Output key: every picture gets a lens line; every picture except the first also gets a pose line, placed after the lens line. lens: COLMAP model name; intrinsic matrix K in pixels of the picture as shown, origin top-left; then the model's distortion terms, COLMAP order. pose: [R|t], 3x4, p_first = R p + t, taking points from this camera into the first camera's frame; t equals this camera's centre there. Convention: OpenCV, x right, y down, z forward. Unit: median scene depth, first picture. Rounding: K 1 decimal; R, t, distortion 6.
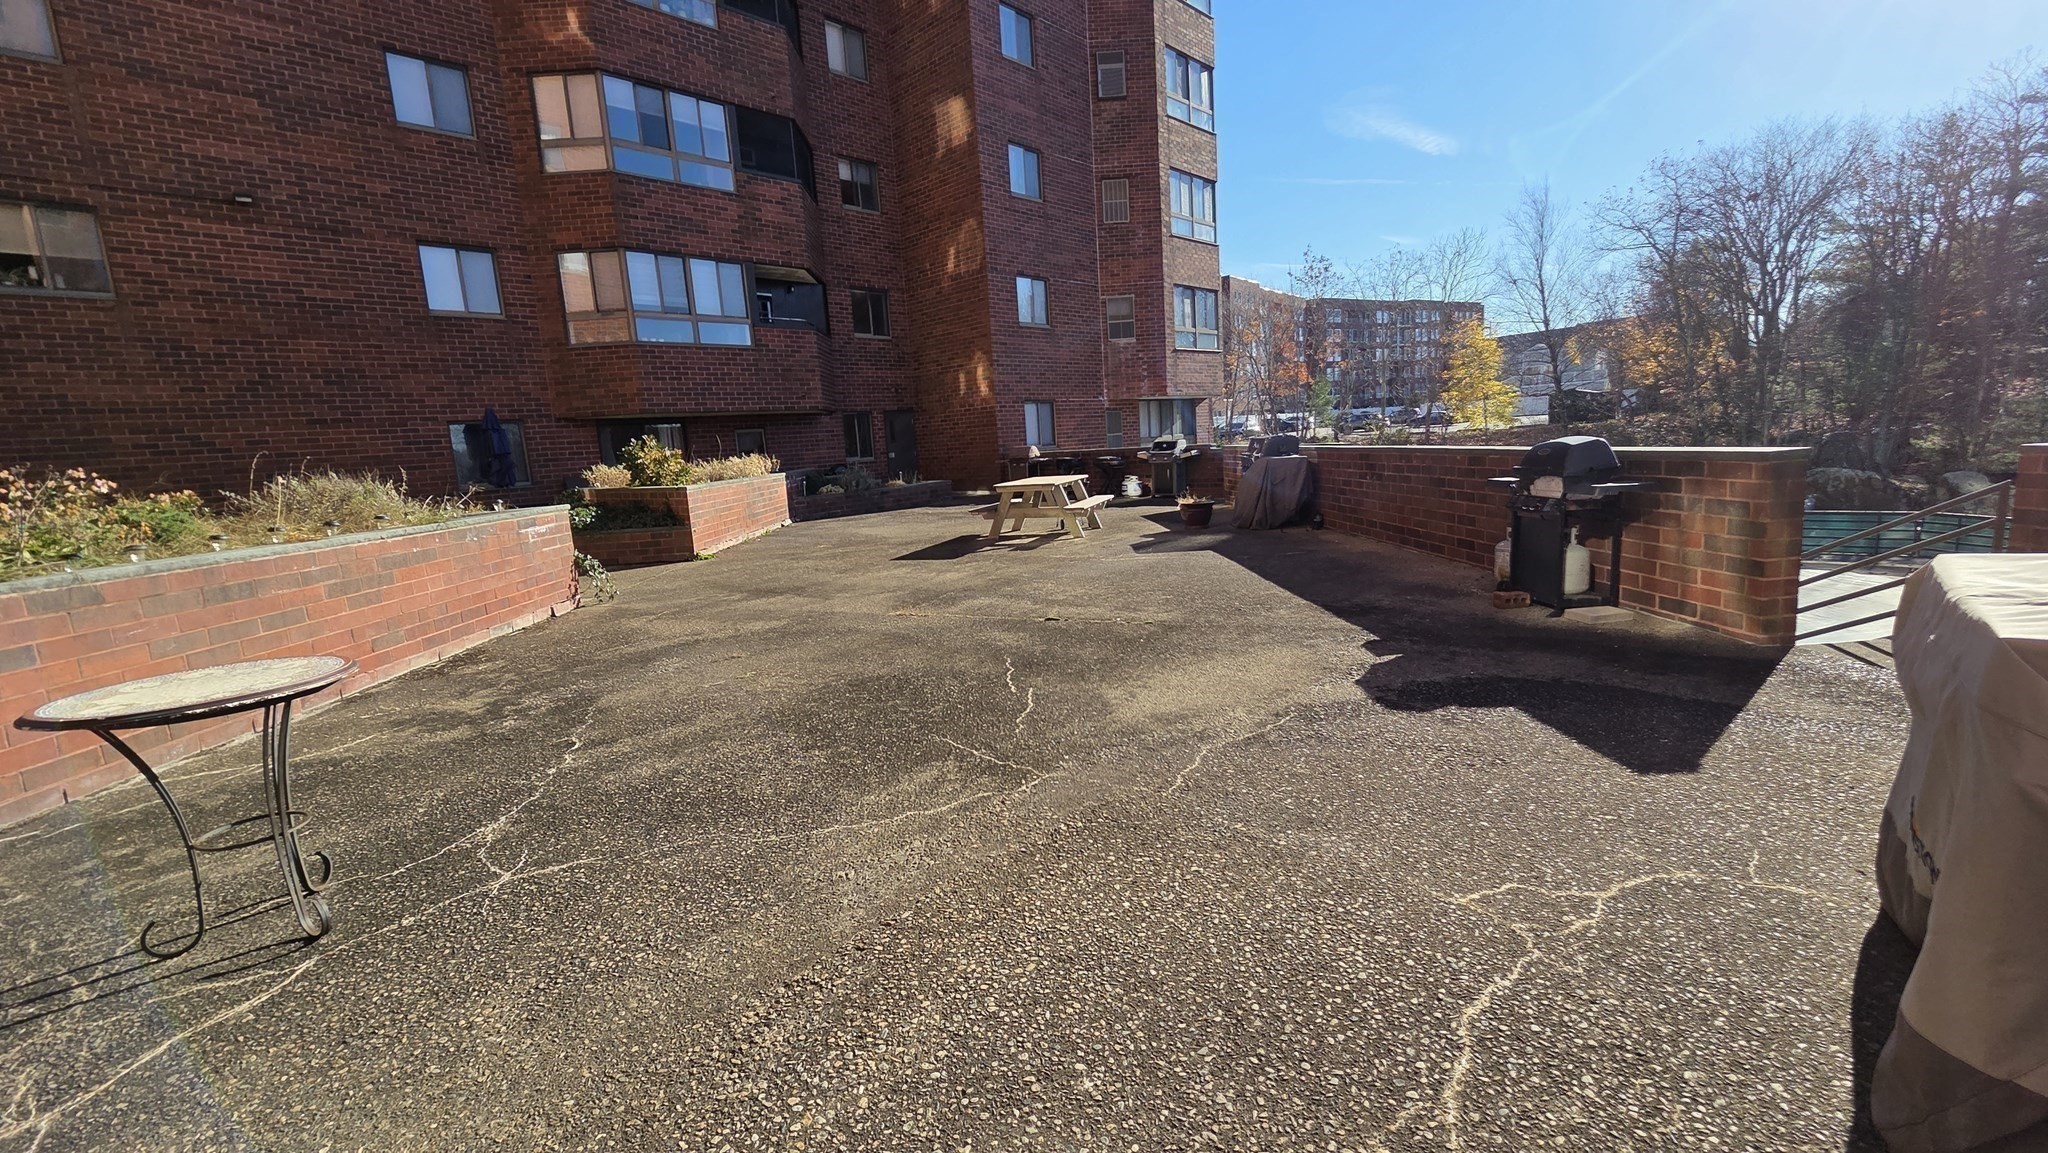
lens RADIAL K [[831.3, 0, 1019.7], [0, 831.3, 574.8], [0, 0, 1]] dist [0.002872, -0.000514]
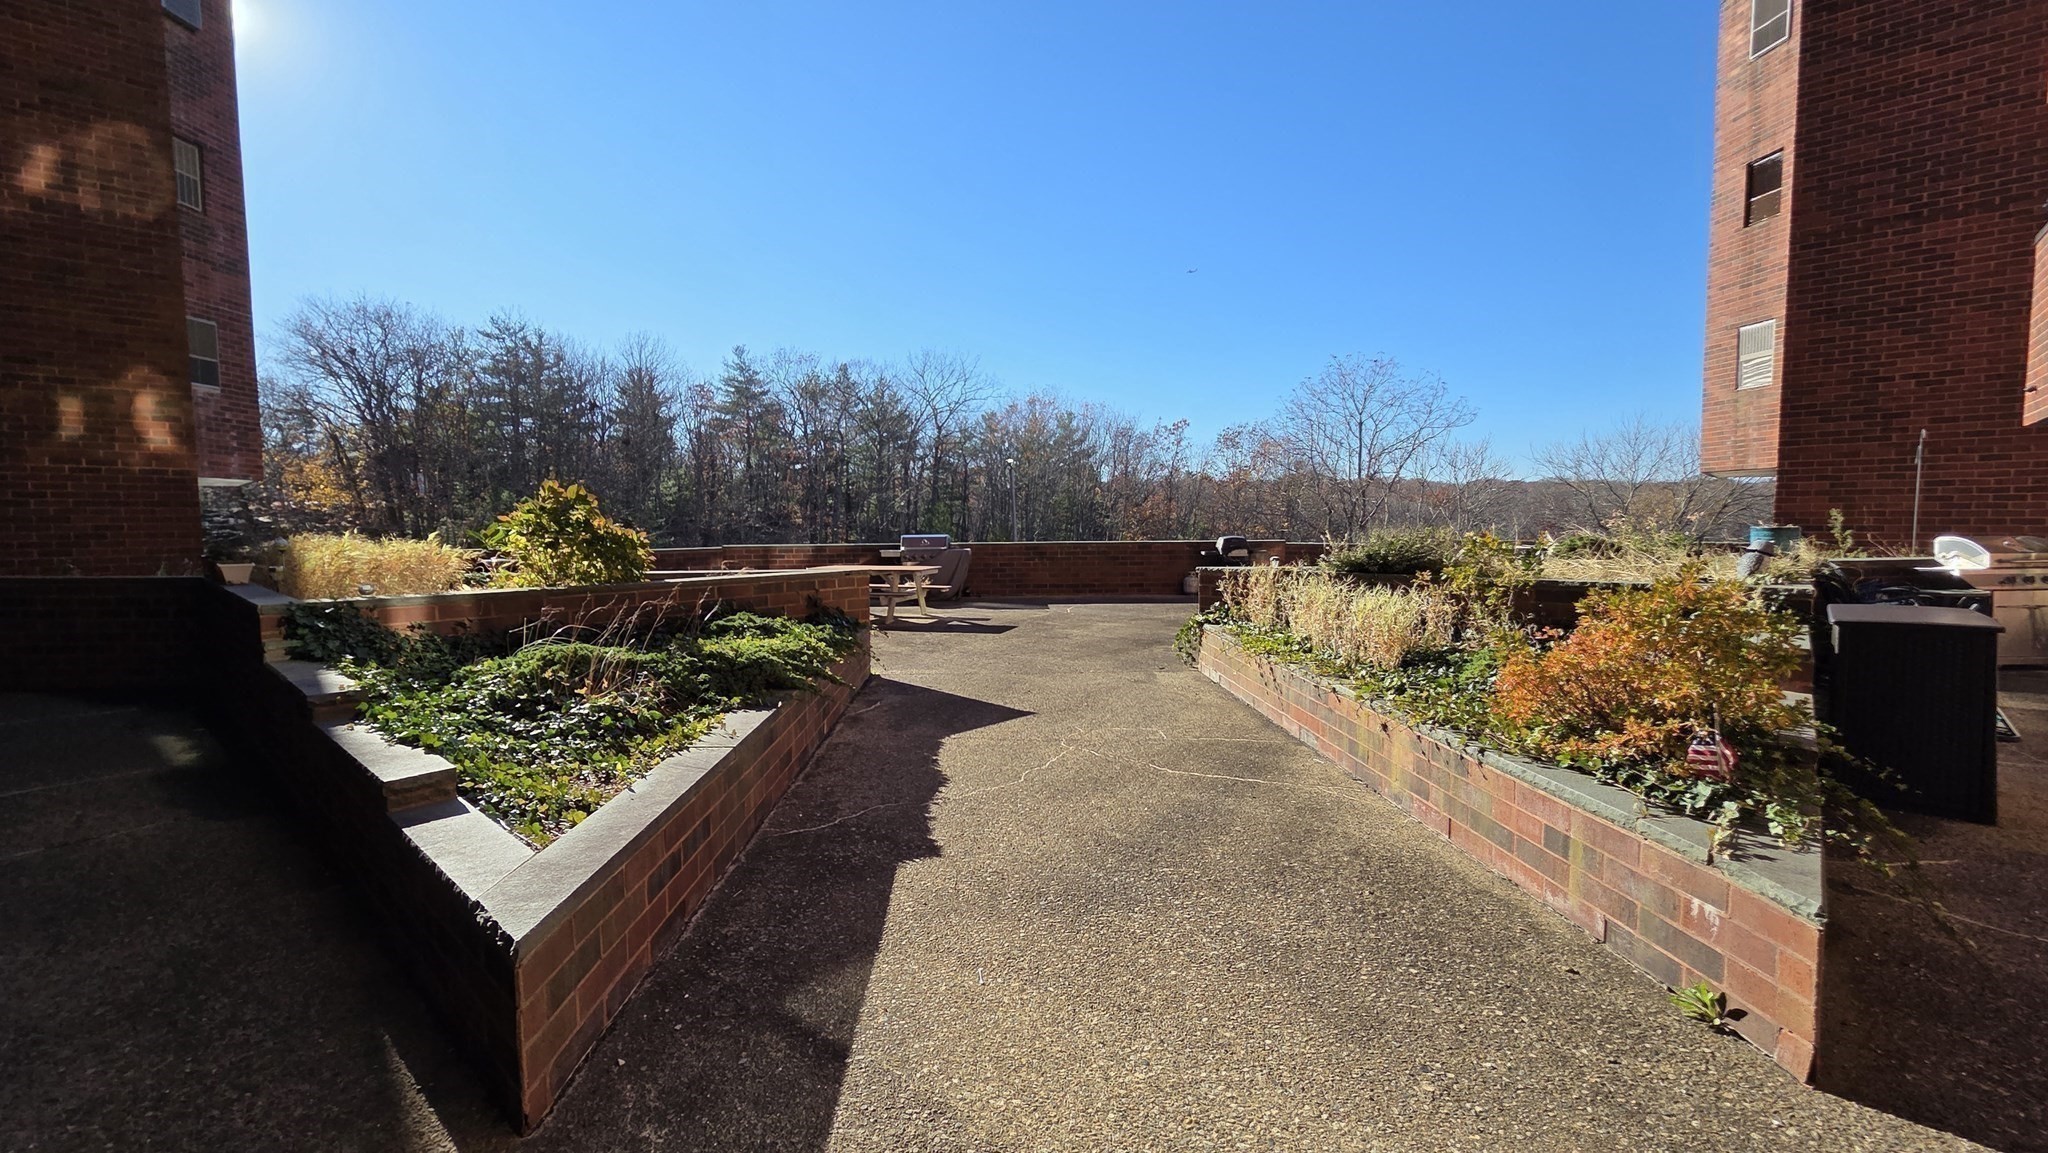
lens RADIAL K [[831.3, 0, 1019.7], [0, 831.3, 574.8], [0, 0, 1]] dist [0.002872, -0.000514]
pose [[-0.015032, -0.002335, 0.999884, -0.588202], [0.174044, 0.984726, 0.004916, -0.042869], [-0.984623, 0.174098, -0.014396, 0.477267]]
